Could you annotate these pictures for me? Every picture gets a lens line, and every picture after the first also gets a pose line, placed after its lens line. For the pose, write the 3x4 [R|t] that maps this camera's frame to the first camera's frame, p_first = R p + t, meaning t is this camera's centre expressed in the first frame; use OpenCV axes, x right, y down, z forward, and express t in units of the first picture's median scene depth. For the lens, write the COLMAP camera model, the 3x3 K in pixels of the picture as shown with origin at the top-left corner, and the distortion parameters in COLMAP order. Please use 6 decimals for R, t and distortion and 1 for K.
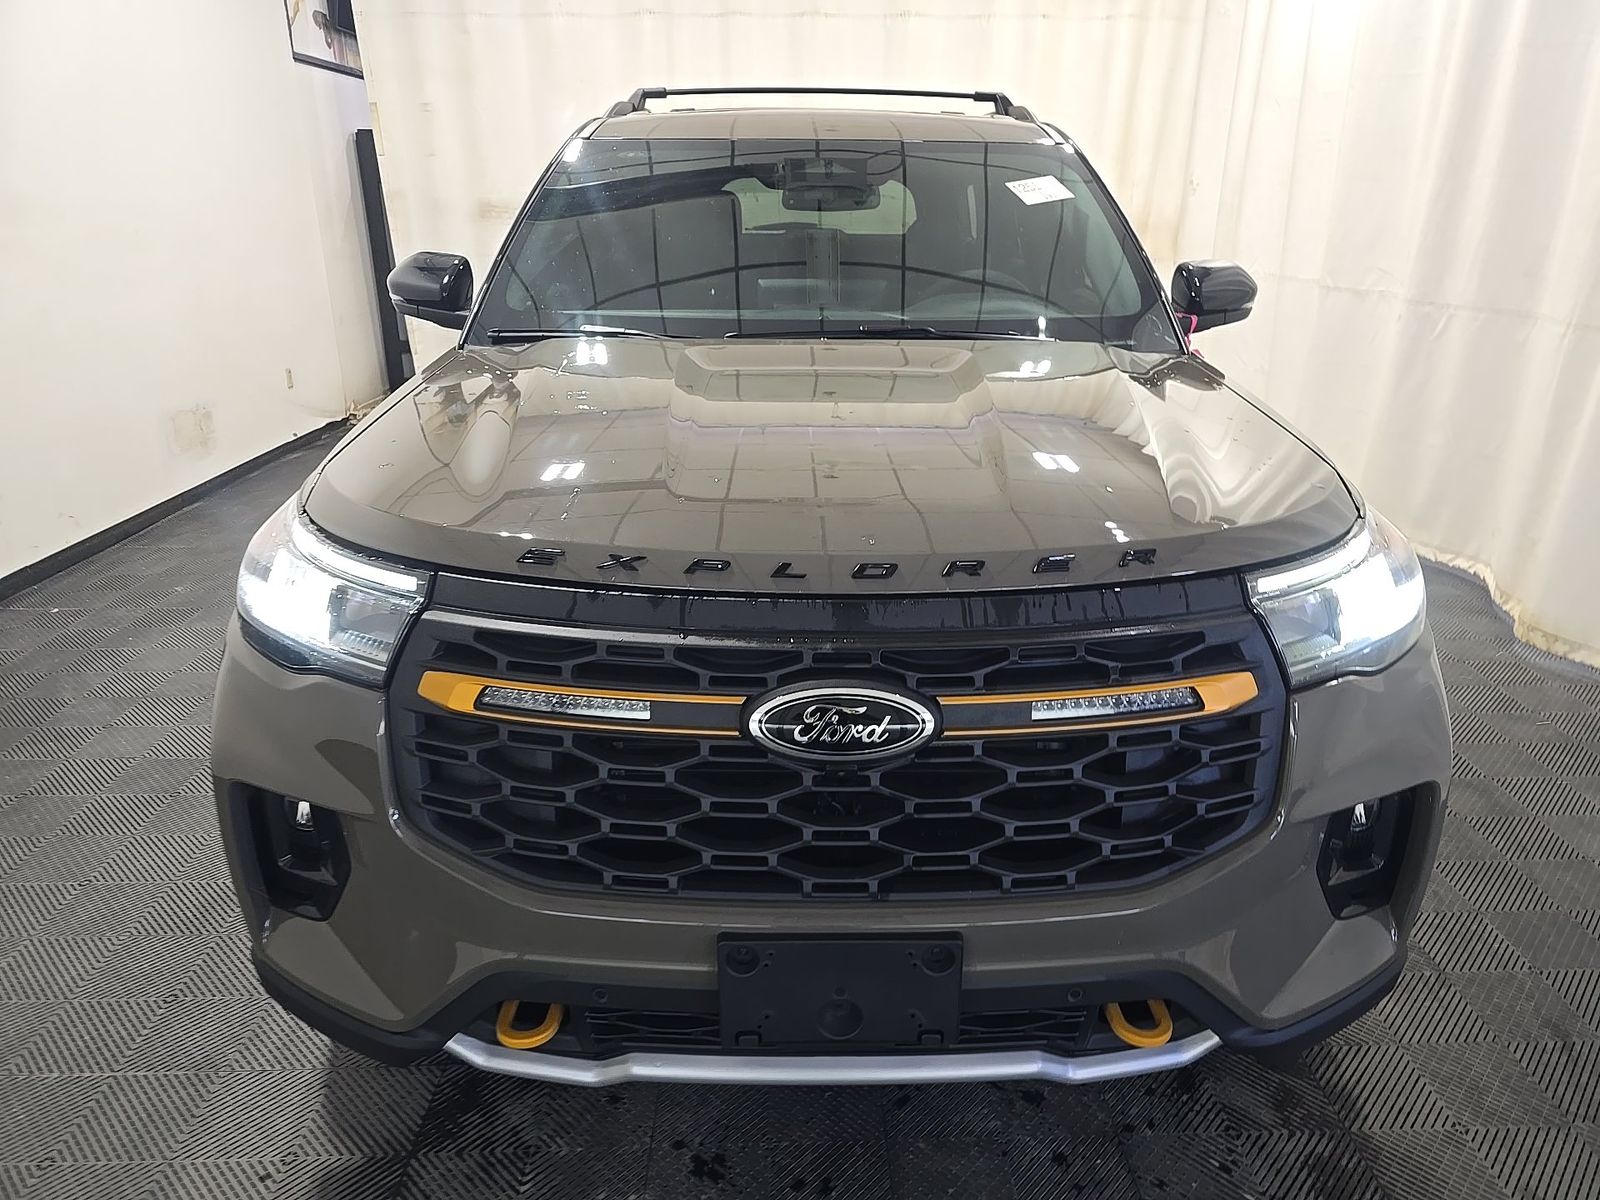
lens RADIAL K [[1075.2, 0, 800.0], [0, 1075.2, 600.0], [0, 0, 1]] dist [-0.000736, -0.000231]
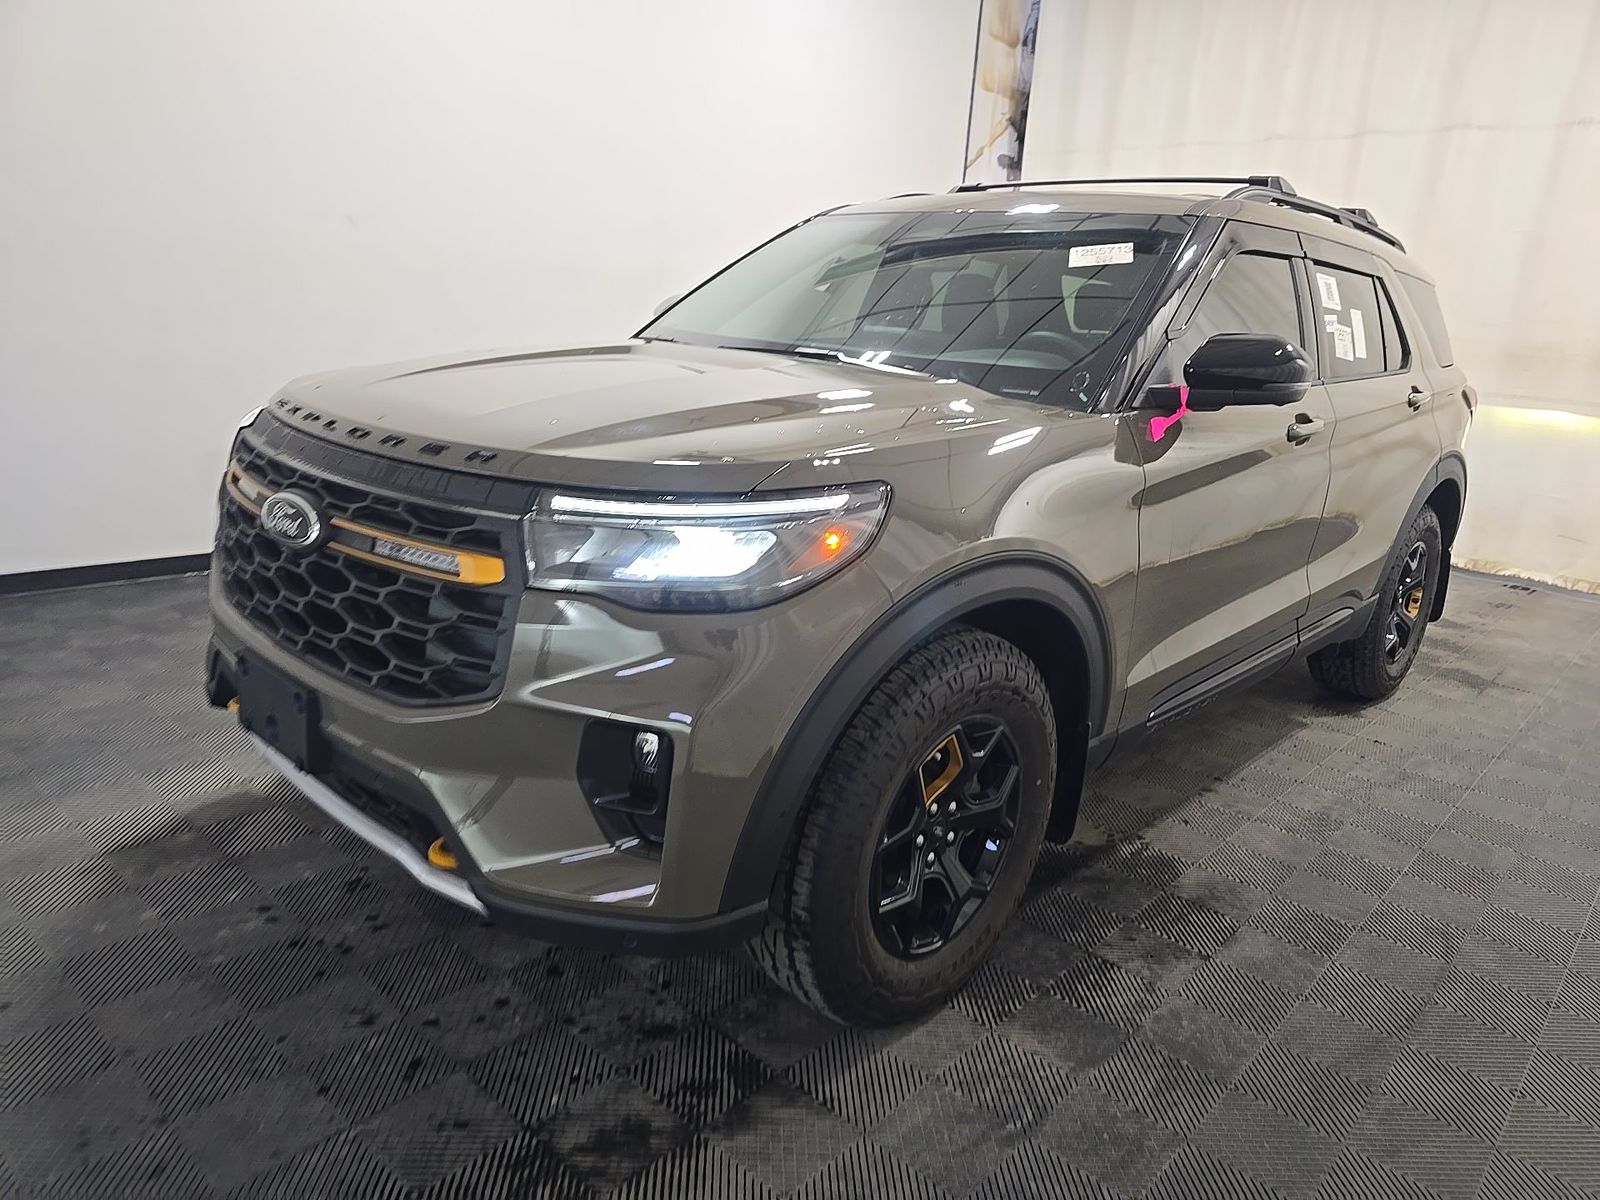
lens RADIAL K [[1083.1, 0, 800.0], [0, 1083.1, 600.0], [0, 0, 1]] dist [0.036957, -0.000147]
pose [[0.720460, 0.226824, -0.655354, 1.319458], [-0.312393, 0.949840, -0.014679, 0.020188], [0.619151, 0.215304, 0.755179, 0.283578]]
